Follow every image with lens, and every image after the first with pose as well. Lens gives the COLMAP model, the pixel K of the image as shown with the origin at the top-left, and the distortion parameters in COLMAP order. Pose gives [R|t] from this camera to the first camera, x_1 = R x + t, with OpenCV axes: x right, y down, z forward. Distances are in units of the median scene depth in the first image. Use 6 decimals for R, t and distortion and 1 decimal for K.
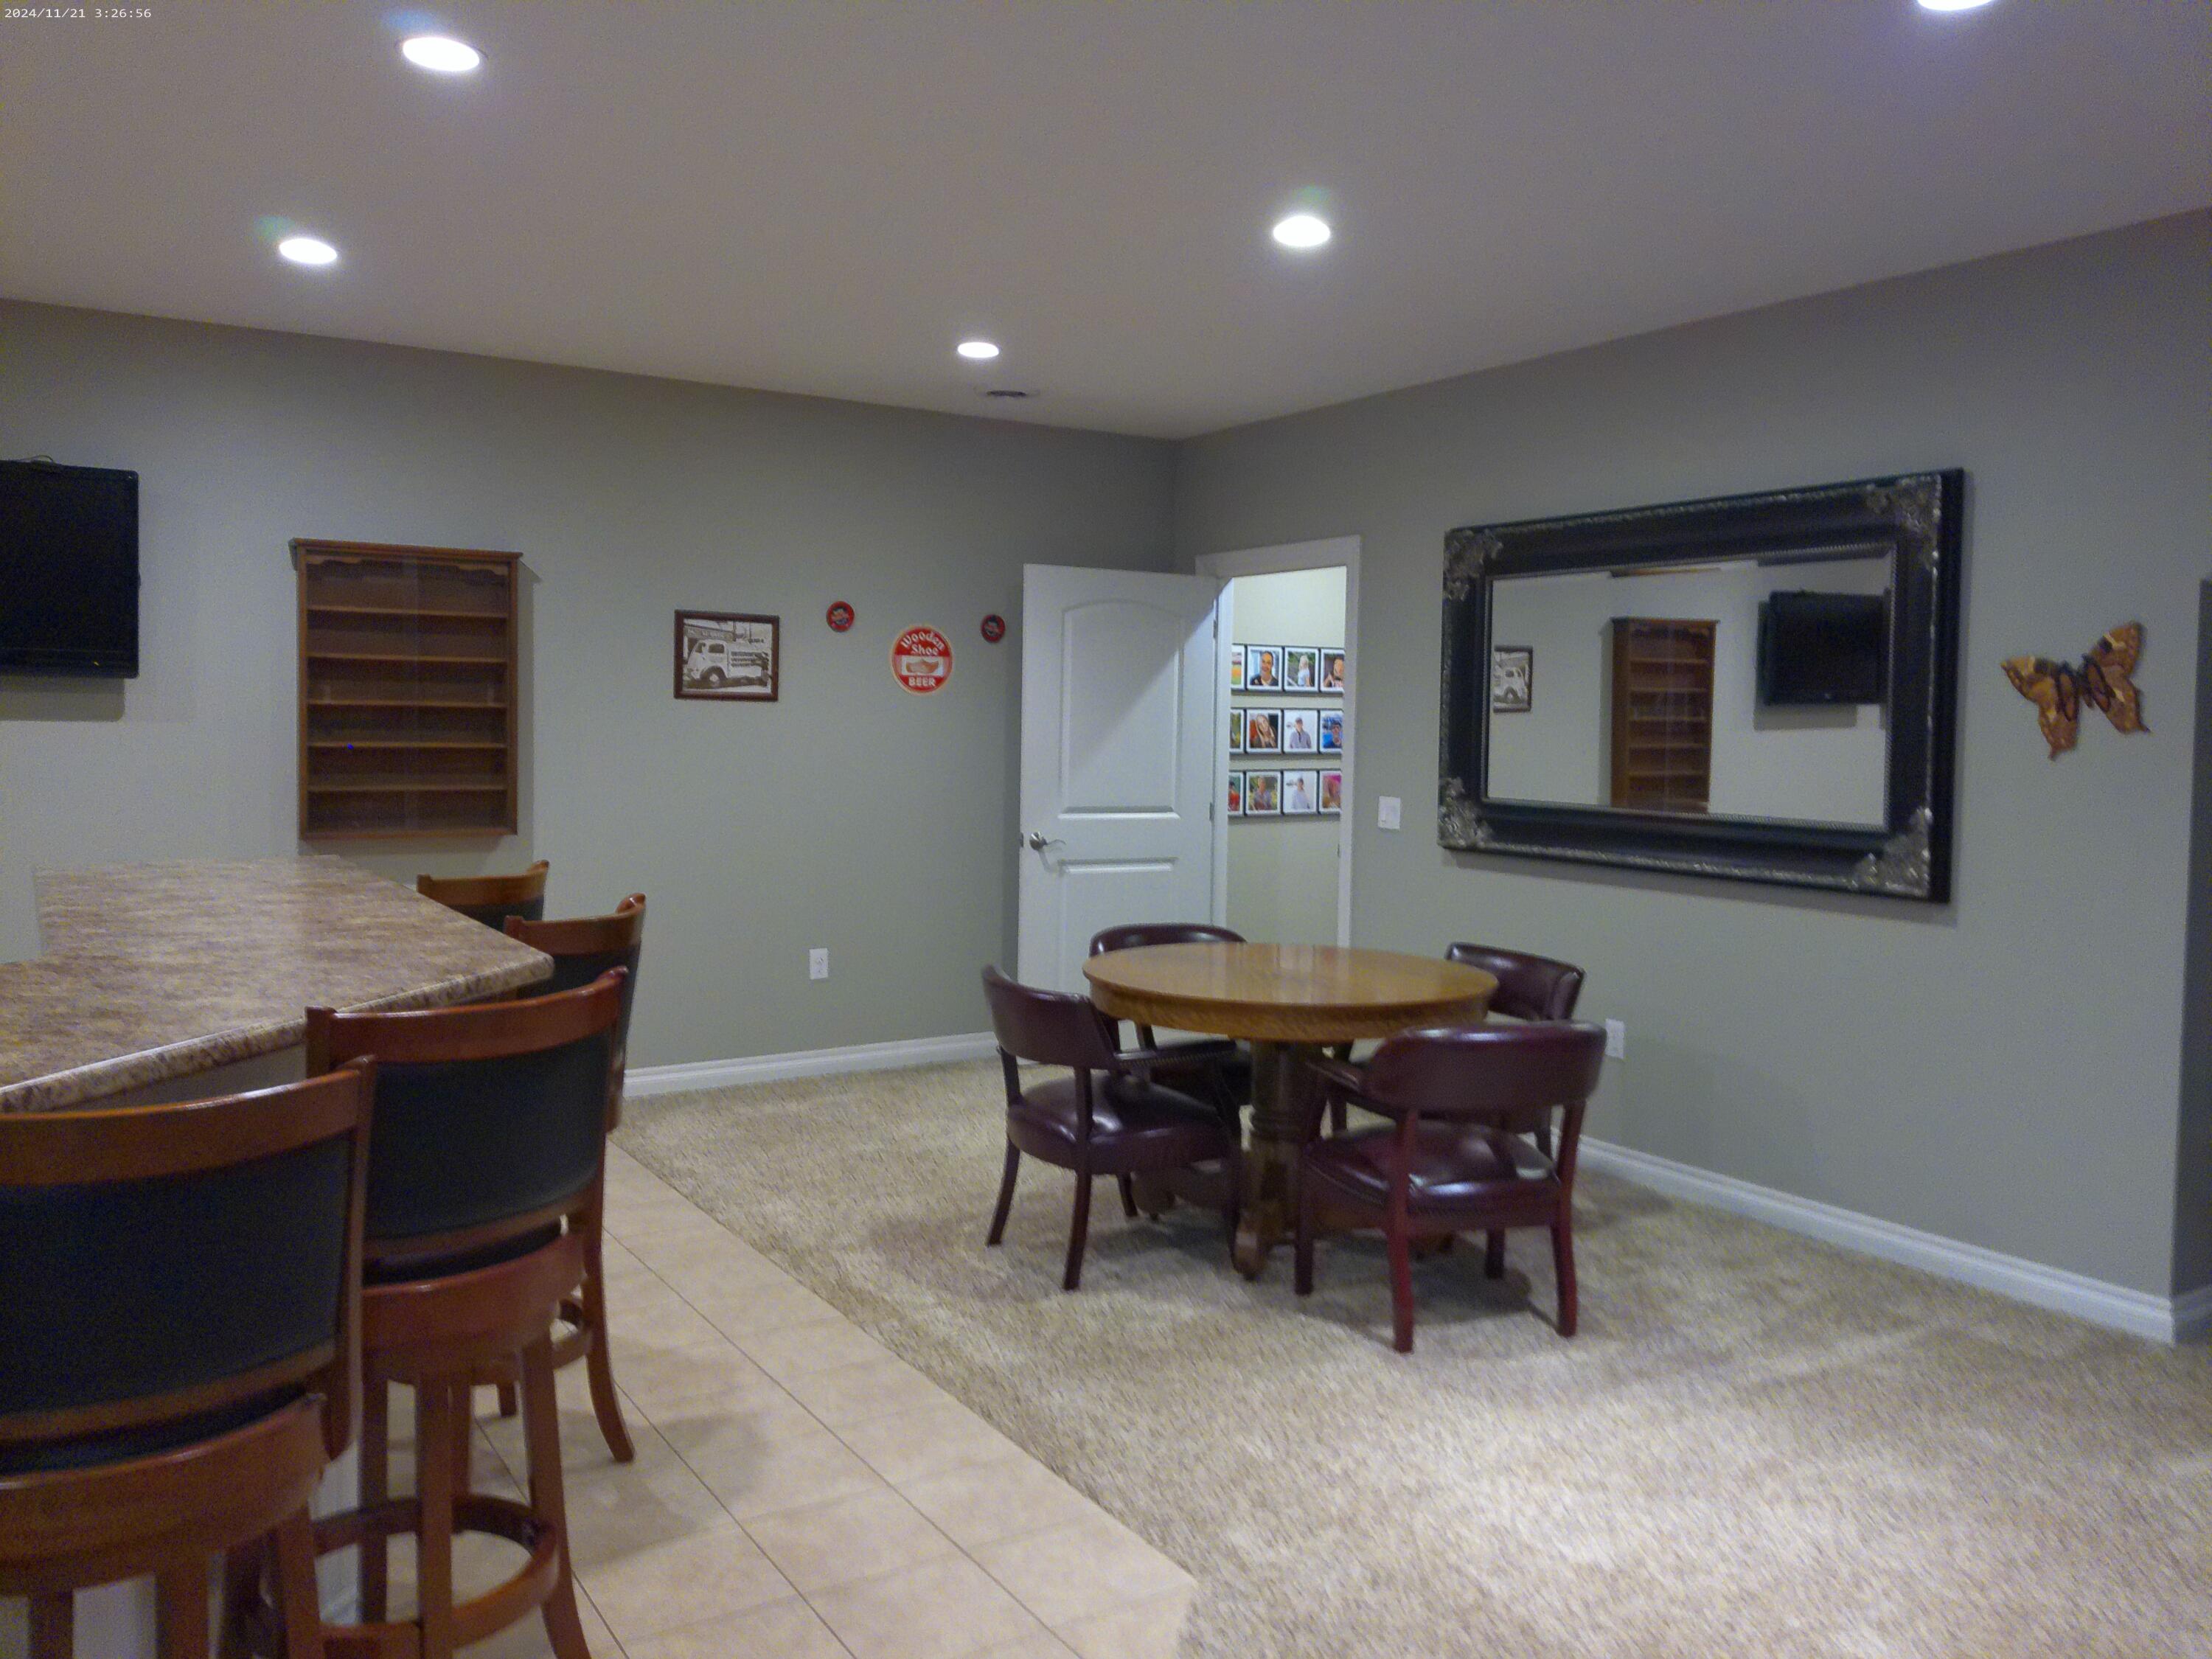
lens RADIAL K [[1731.9, 0, 1108.5], [0, 1731.9, 782.3], [0, 0, 1]] dist [0.030279, -0.109380]
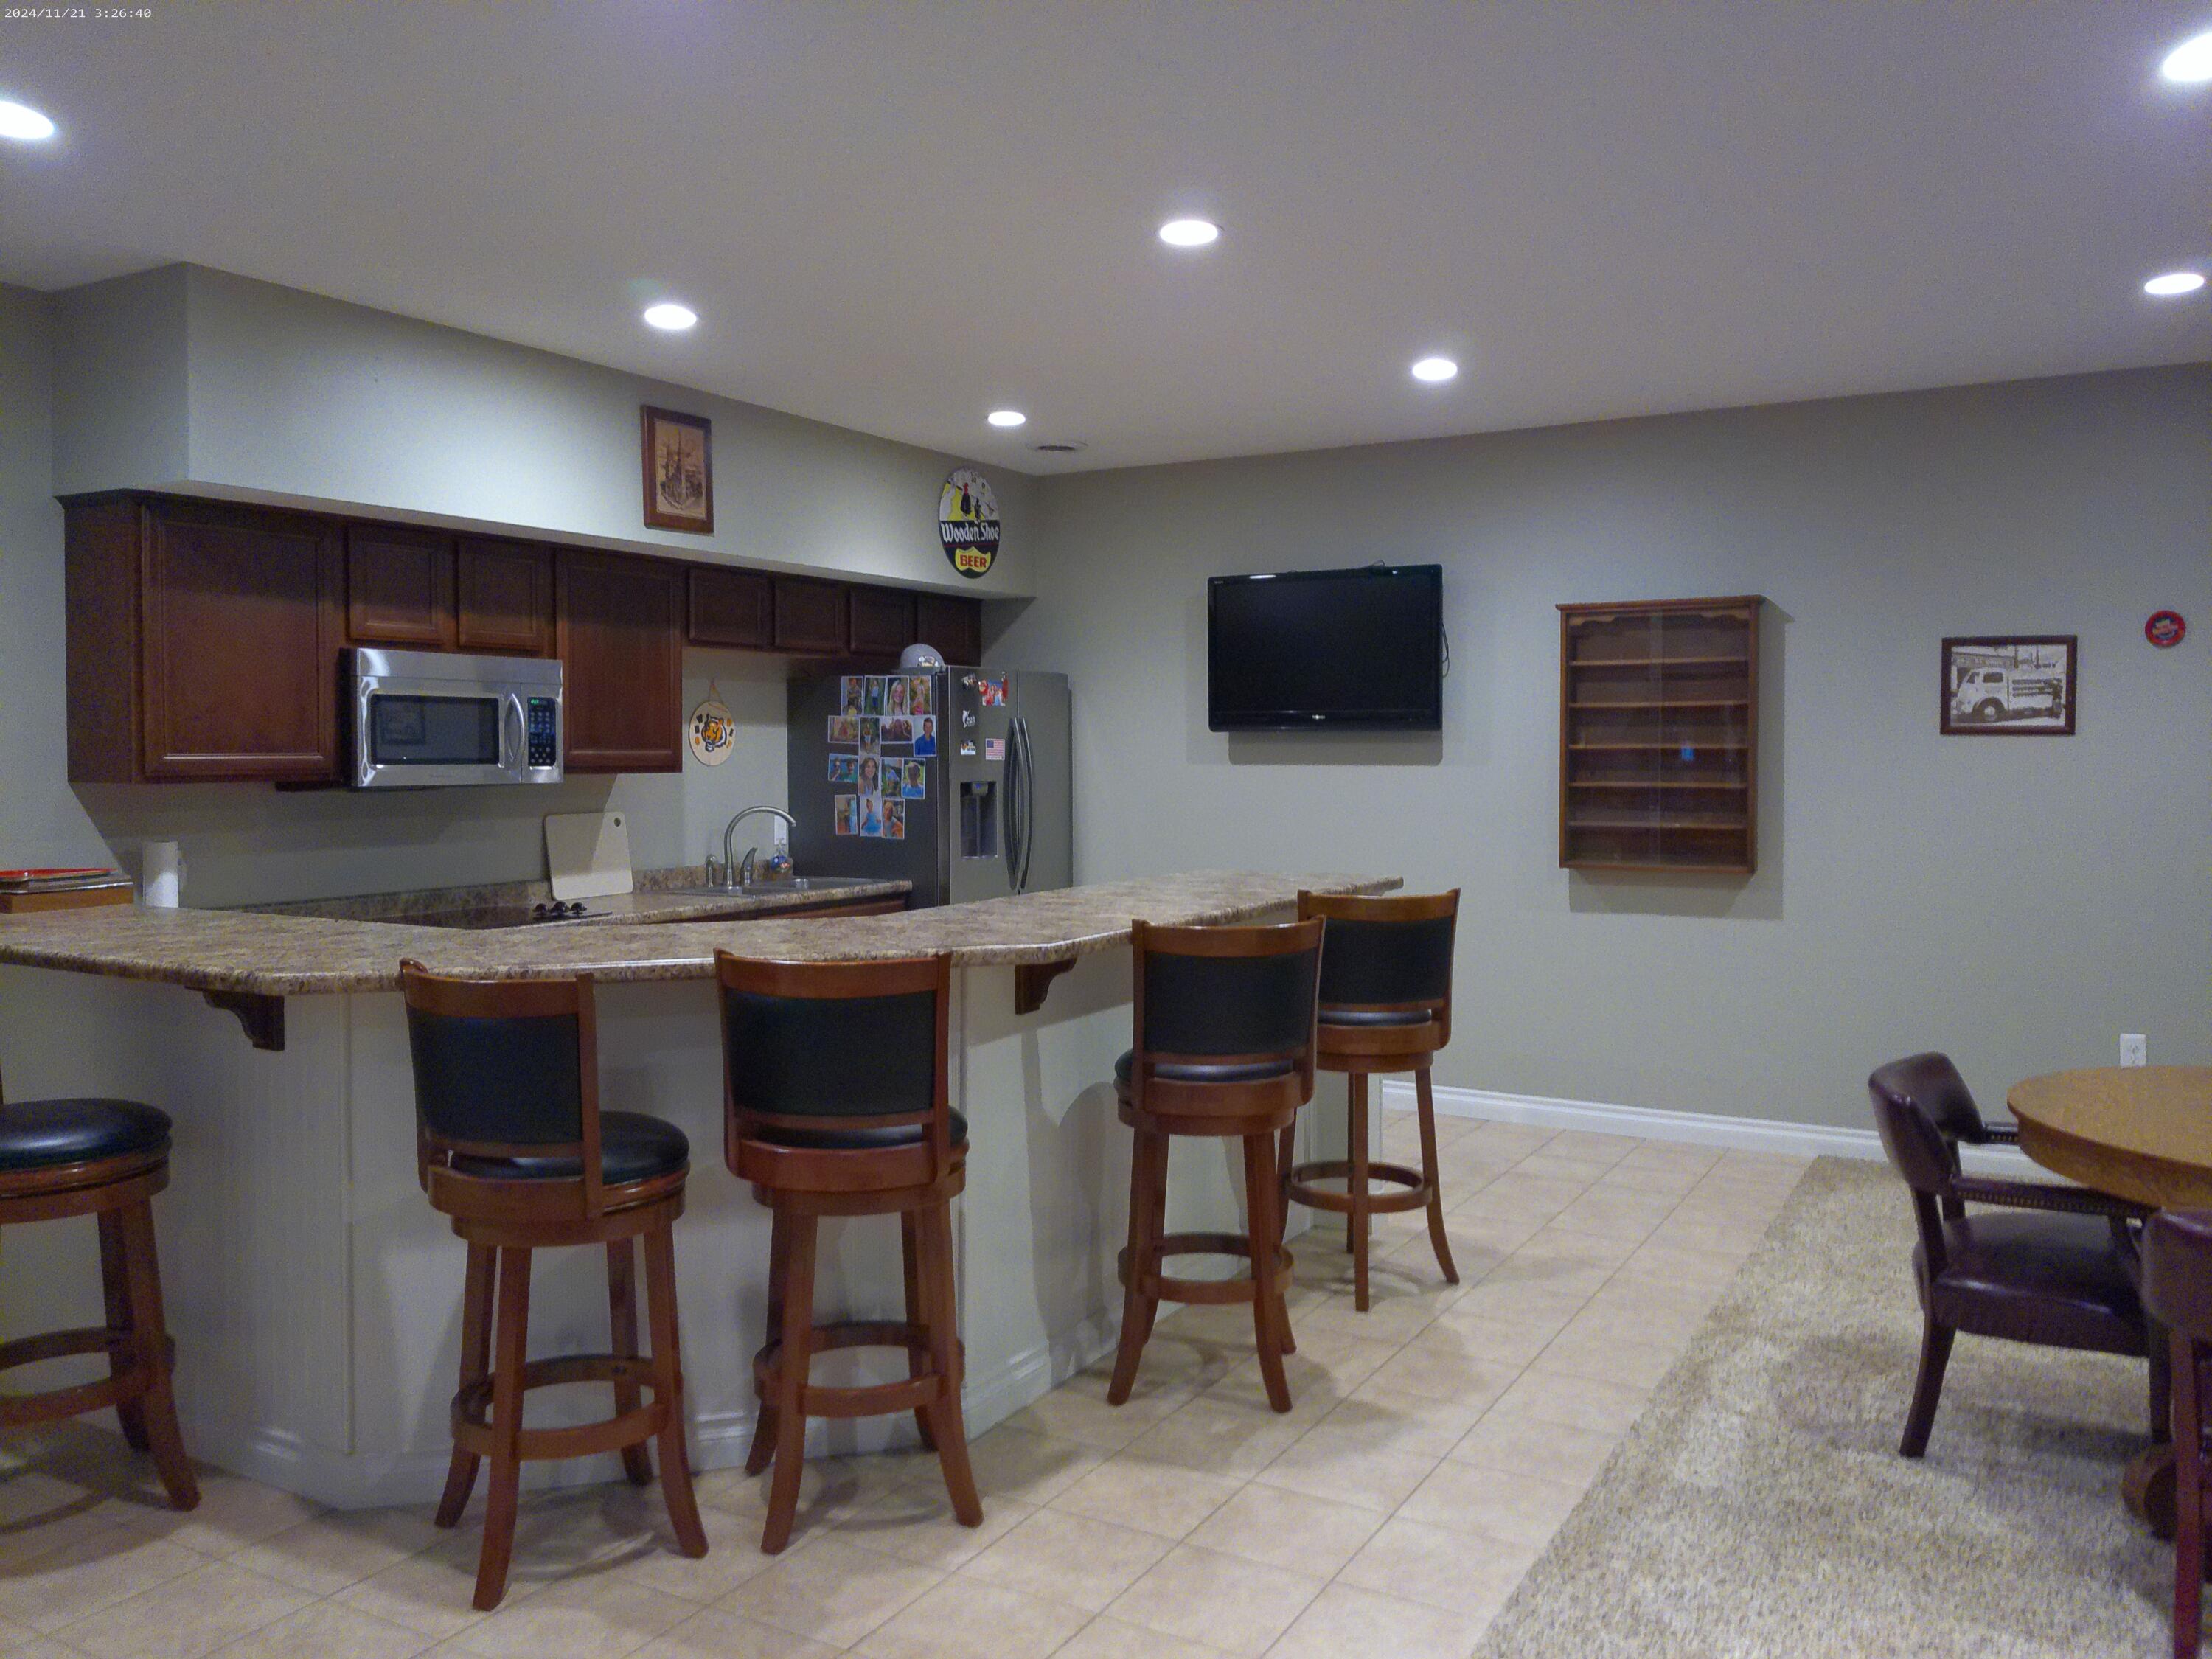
lens RADIAL K [[1705.7, 0, 1115.8], [0, 1705.7, 787.0], [0, 0, 1]] dist [0.089188, -0.102101]
pose [[0.467424, 0.002722, -0.884029, 0.395004], [-0.021351, 0.999738, -0.008210, -0.004697], [0.883775, 0.022712, 0.467360, 0.214121]]
